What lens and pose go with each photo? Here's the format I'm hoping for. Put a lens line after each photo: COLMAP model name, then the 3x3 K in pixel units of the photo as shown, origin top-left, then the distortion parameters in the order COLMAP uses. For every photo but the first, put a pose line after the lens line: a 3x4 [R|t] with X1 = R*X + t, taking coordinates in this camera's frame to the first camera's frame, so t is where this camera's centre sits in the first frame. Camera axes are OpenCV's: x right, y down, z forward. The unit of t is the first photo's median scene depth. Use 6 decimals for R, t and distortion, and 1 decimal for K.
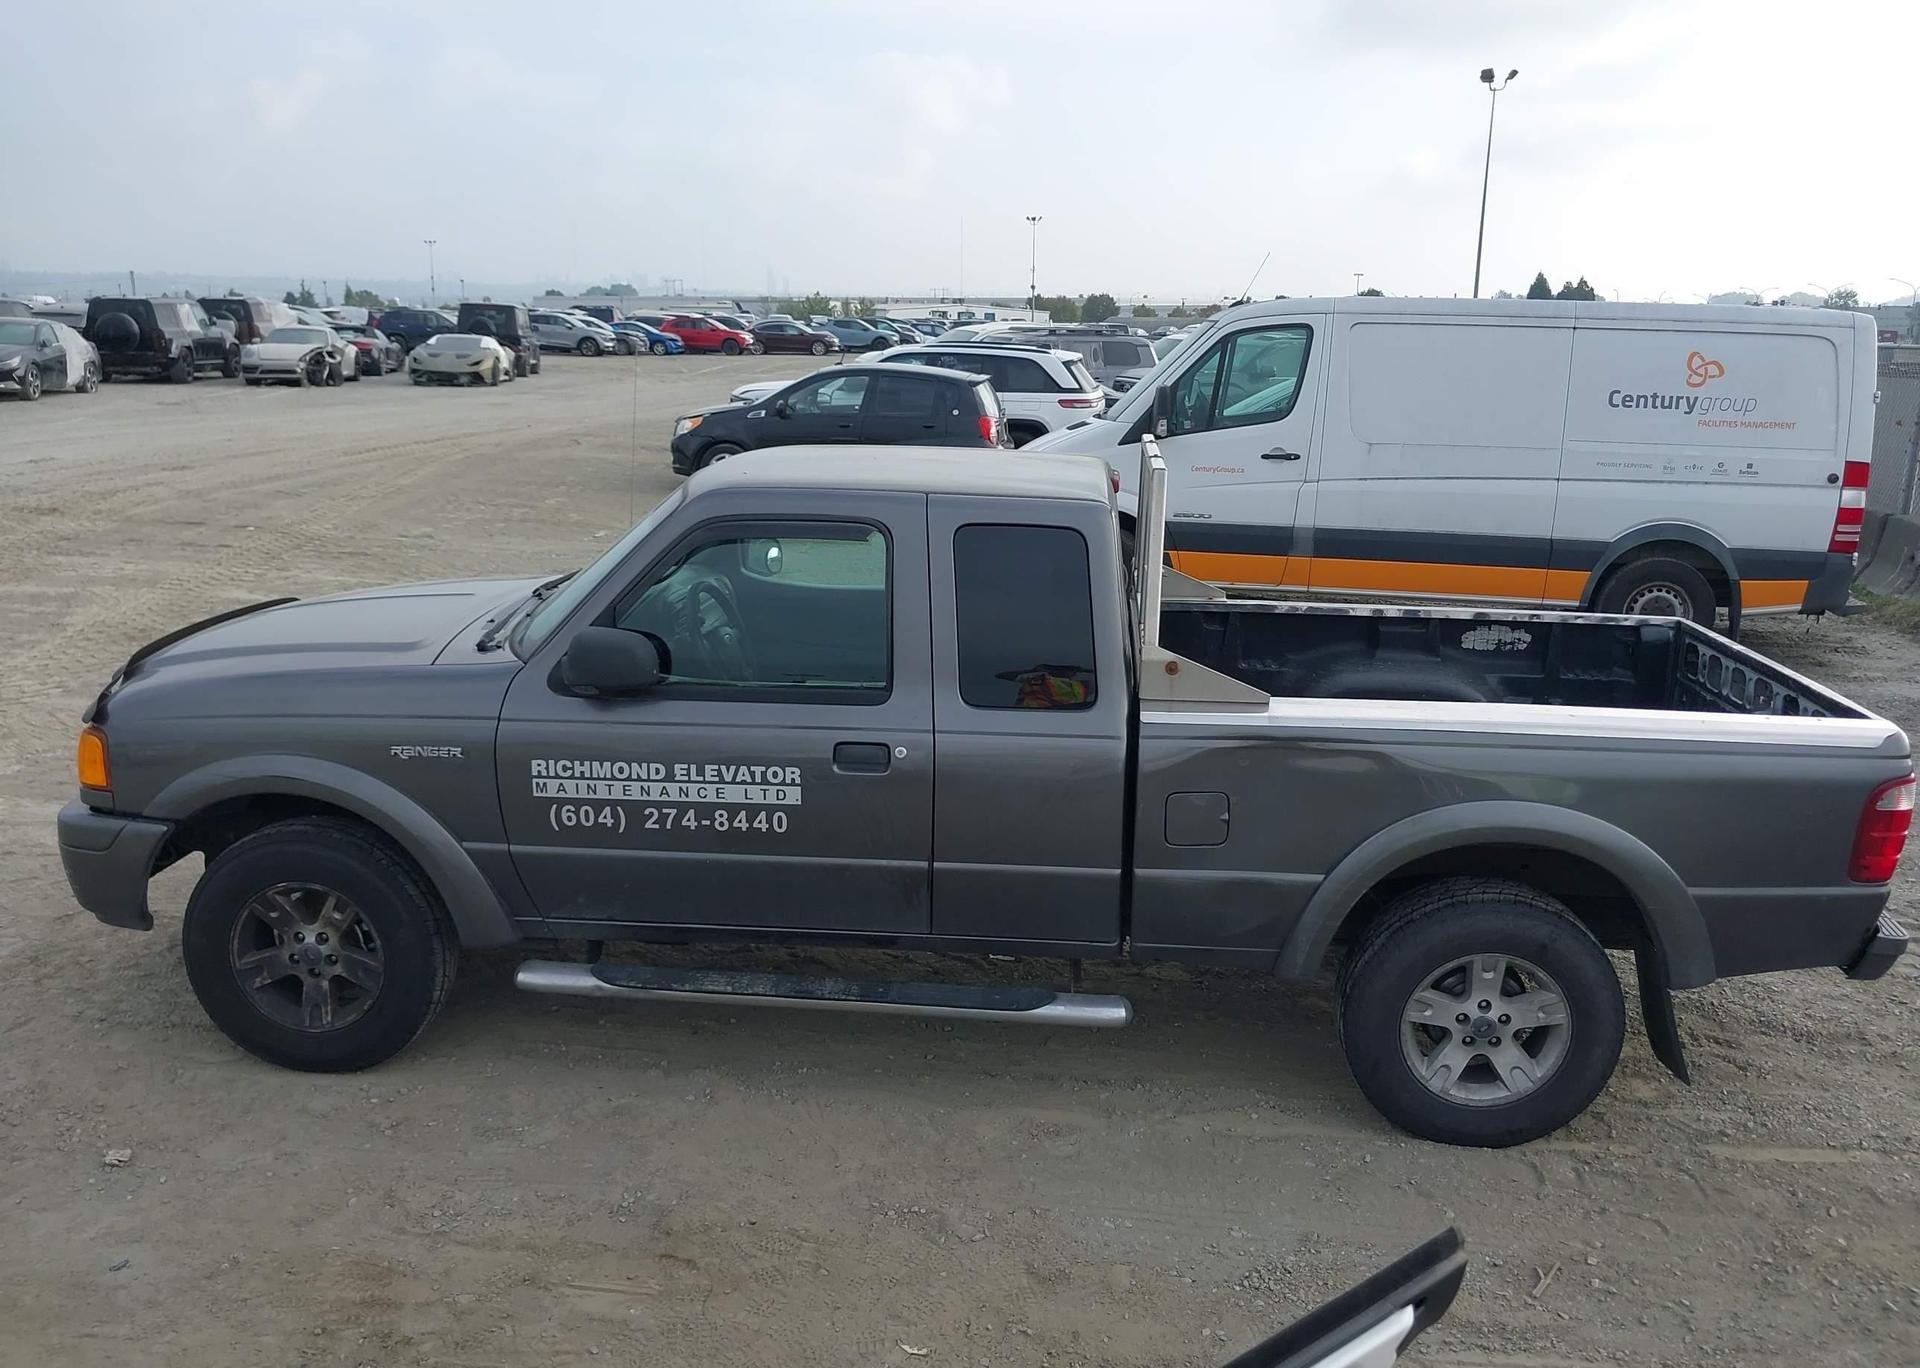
lens RADIAL K [[1491.7, 0, 1013.9], [0, 1491.7, 695.4], [0, 0, 1]] dist [0.110749, -0.201885]
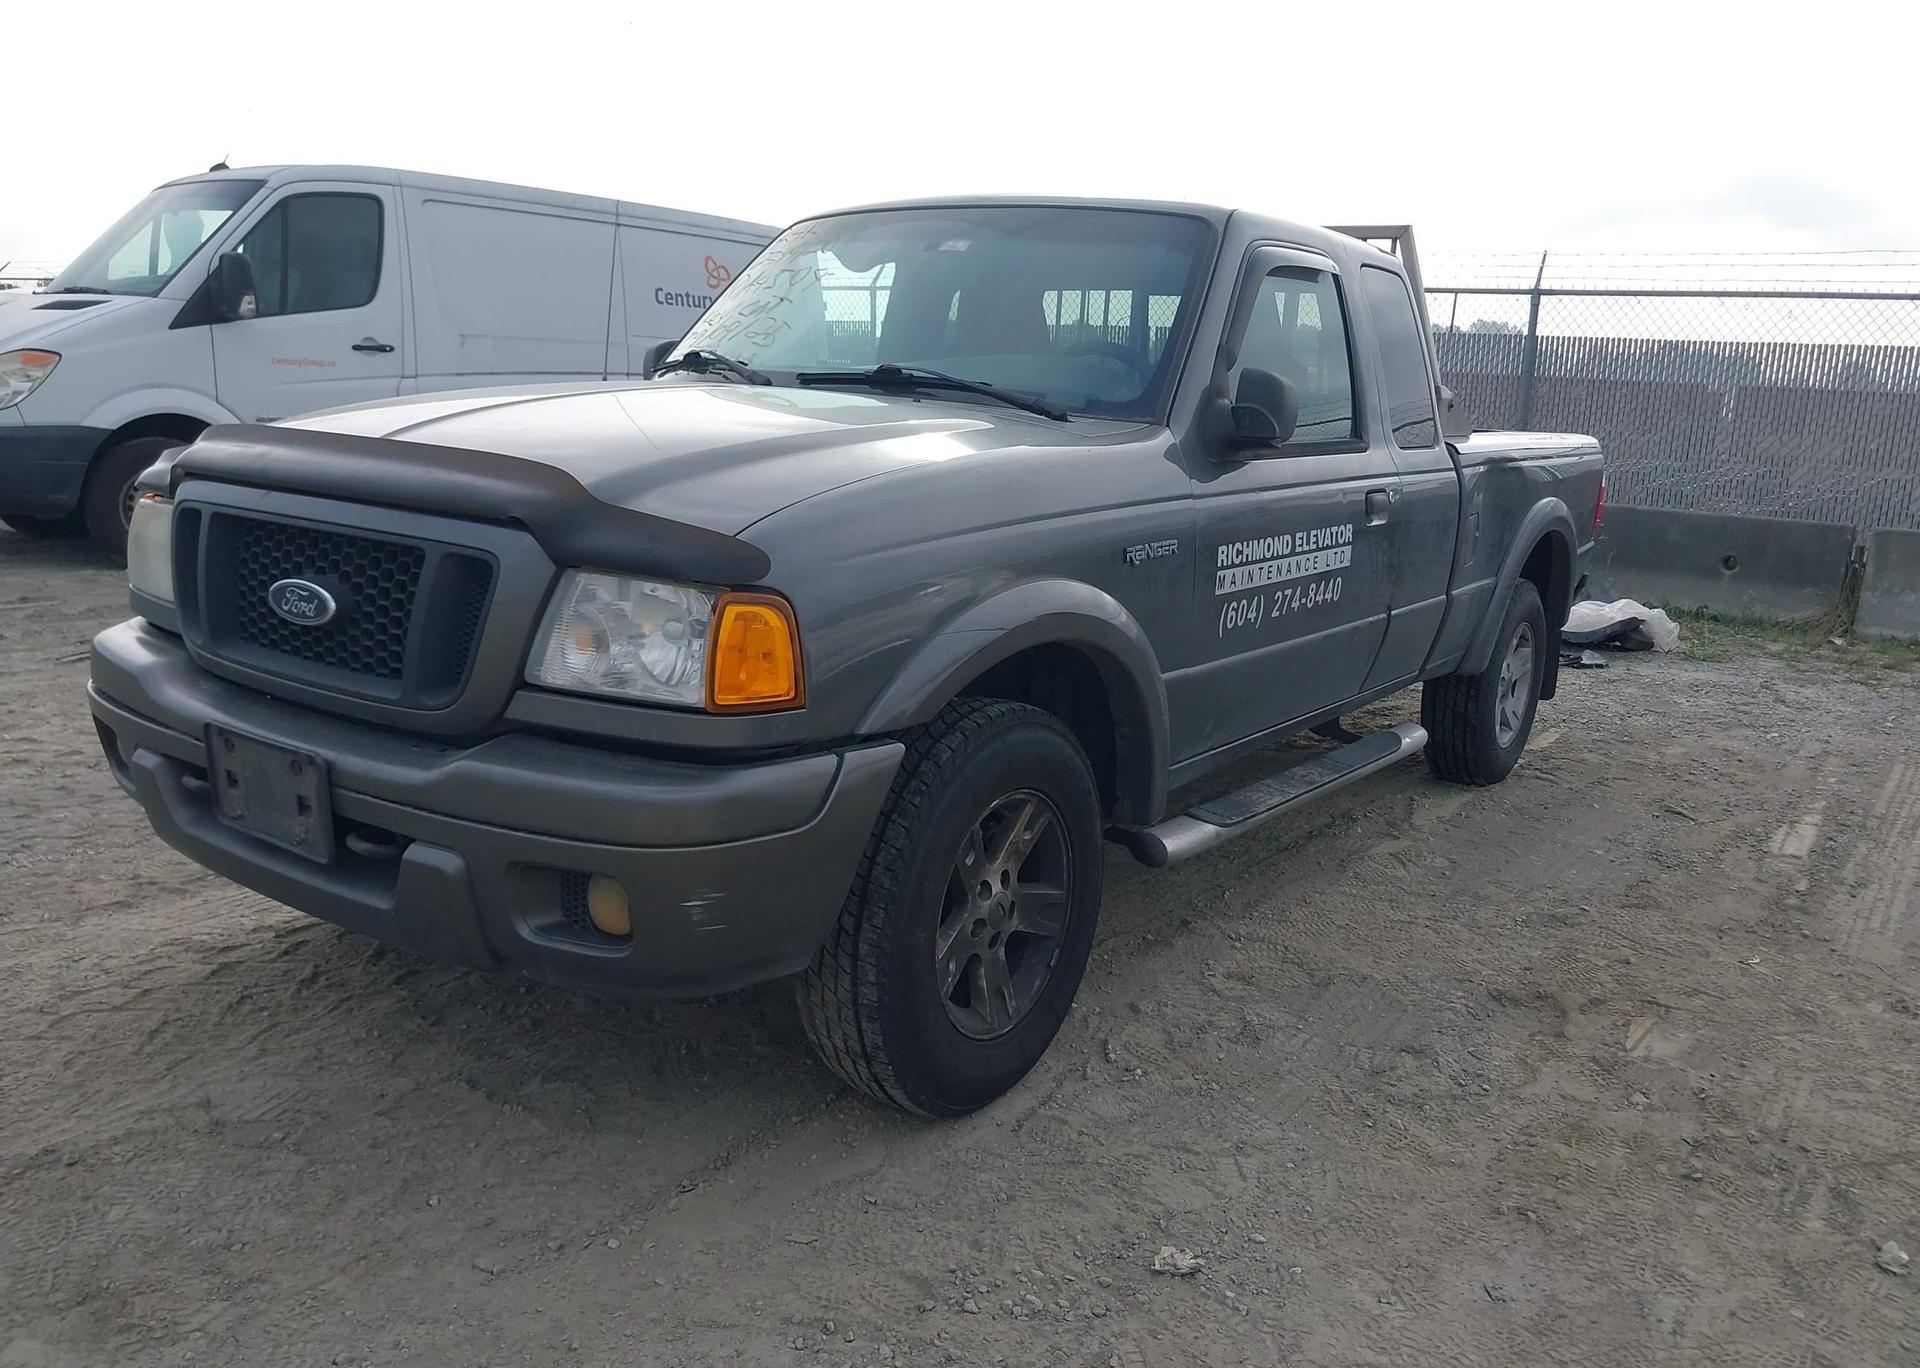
lens RADIAL K [[1491.7, 0, 1013.9], [0, 1491.7, 695.4], [0, 0, 1]] dist [0.110749, -0.201885]
pose [[0.513704, -0.179688, 0.838940, -1.022107], [0.174551, 0.979261, 0.102861, 0.020432], [-0.840024, 0.093598, 0.534415, 0.683715]]
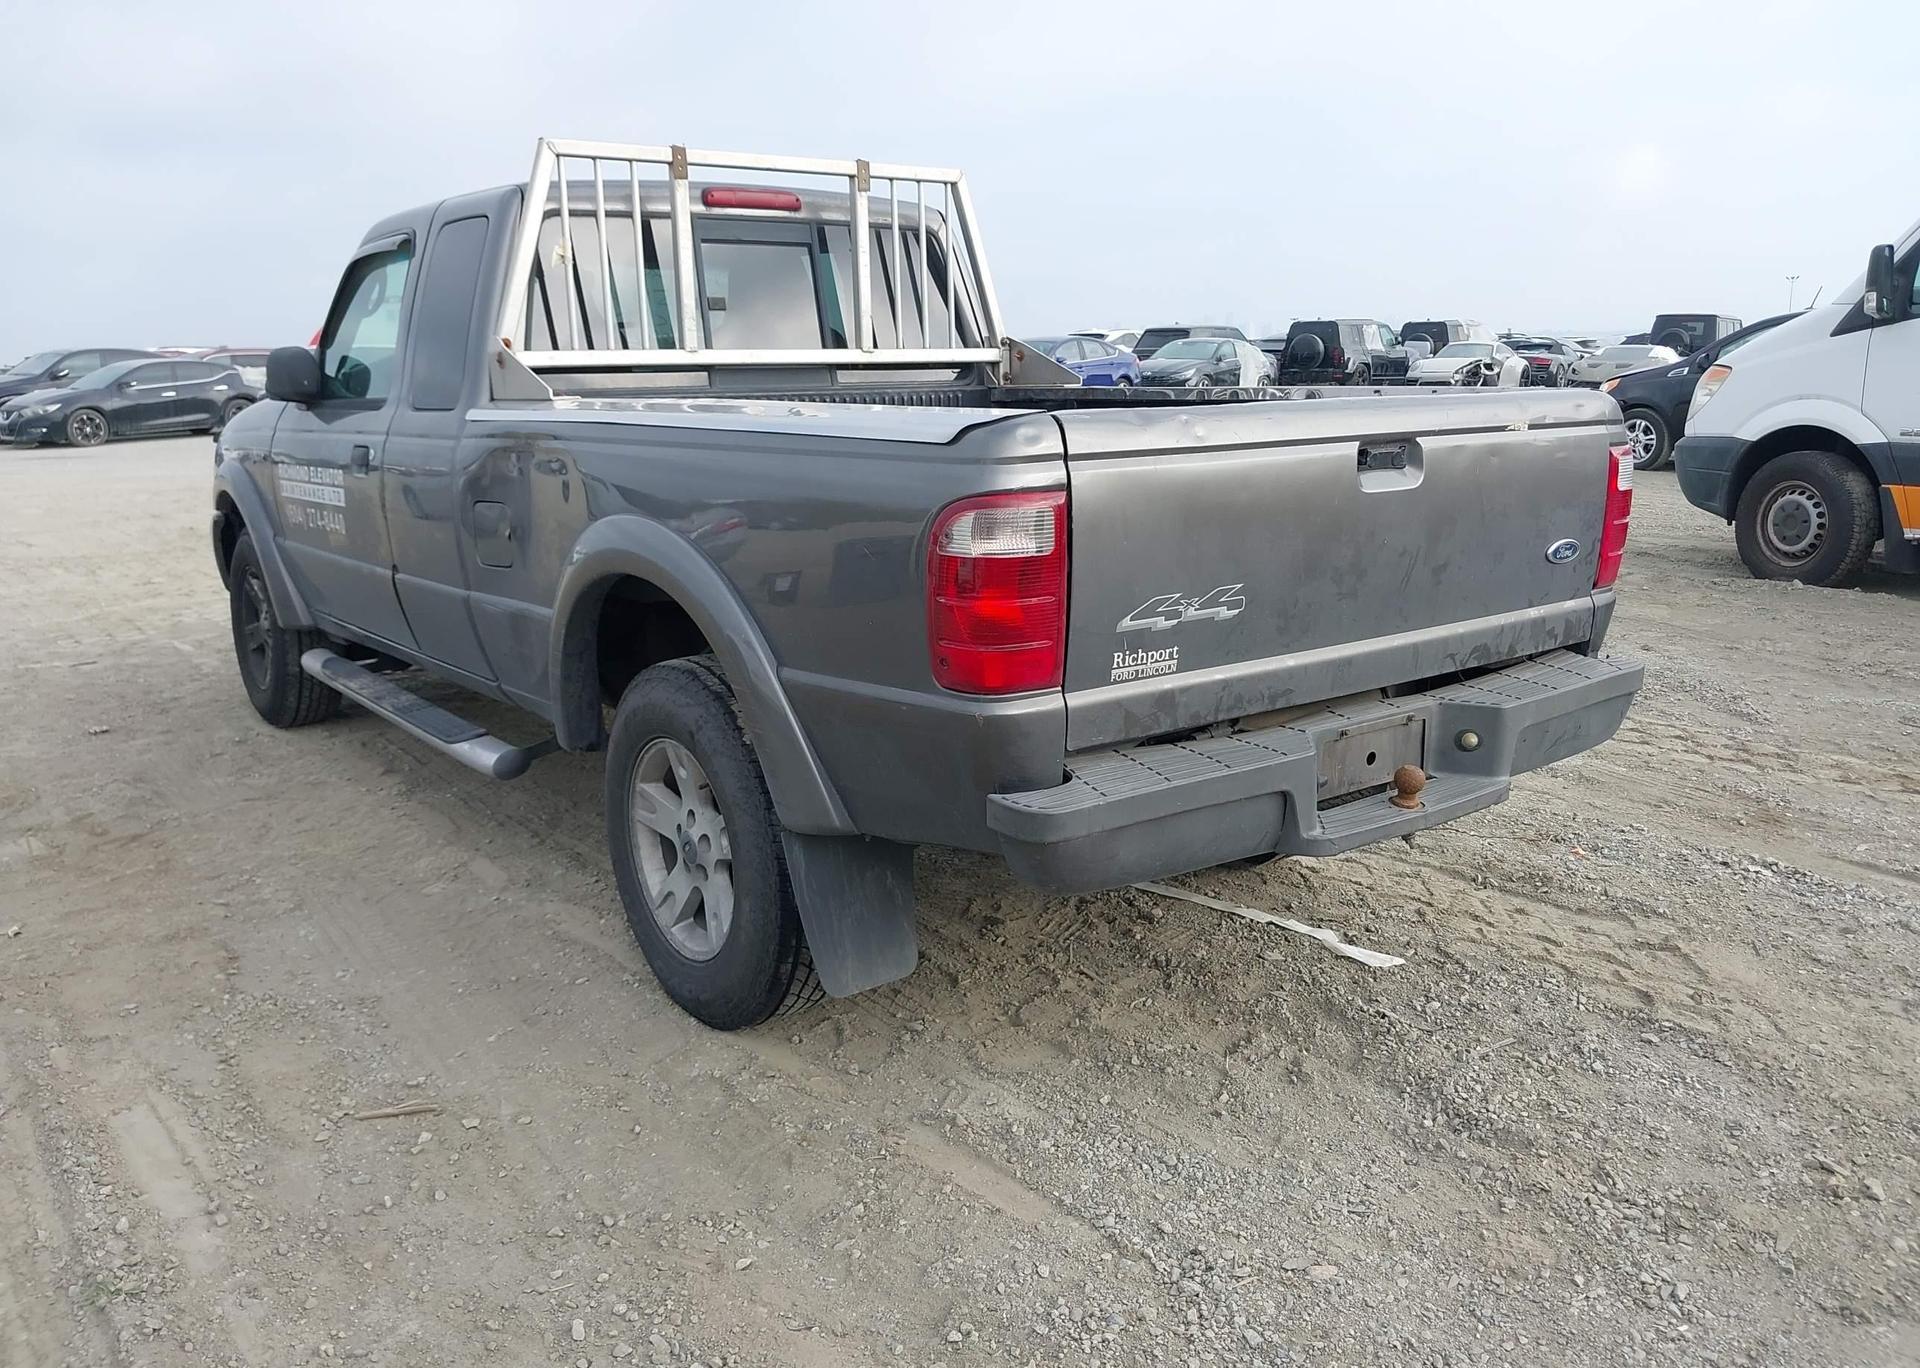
lens RADIAL K [[1545.4, 0, 1006.8], [0, 1545.4, 691.5], [0, 0, 1]] dist [0.115086, -0.231327]
pose [[0.658299, 0.115739, -0.743806, 0.988367], [-0.149383, 0.988543, 0.021611, 0.107956], [0.737785, 0.096885, 0.668046, 0.613807]]
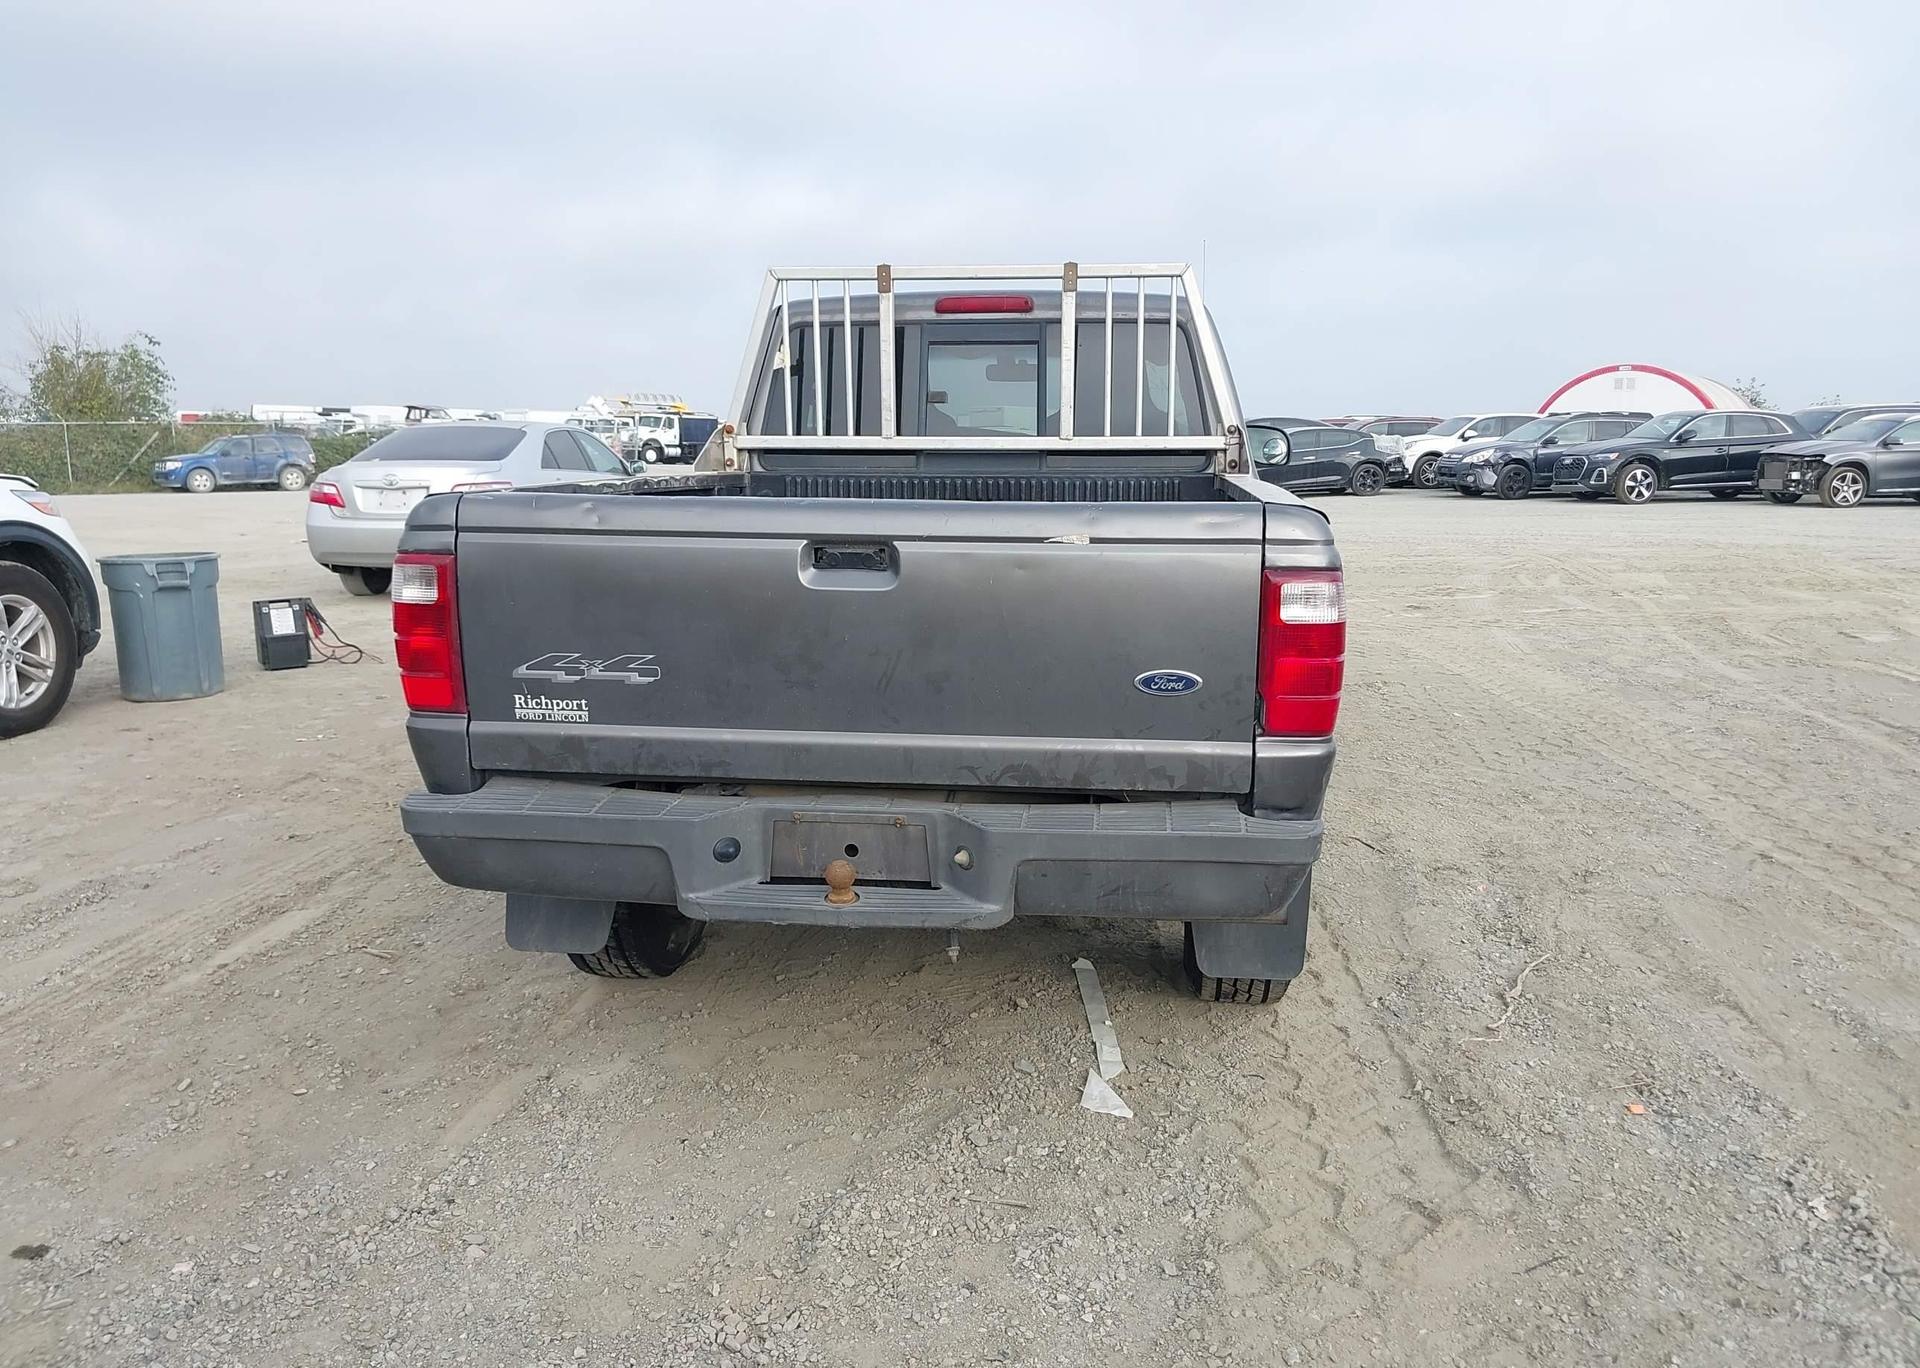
lens RADIAL K [[1520.6, 0, 986.6], [0, 1520.6, 712.5], [0, 0, 1]] dist [0.209295, -0.348235]
pose [[-0.078952, 0.145309, -0.986231, 1.251973], [-0.250747, 0.954617, 0.160725, -0.057469], [0.964828, 0.259984, -0.038933, 1.265484]]
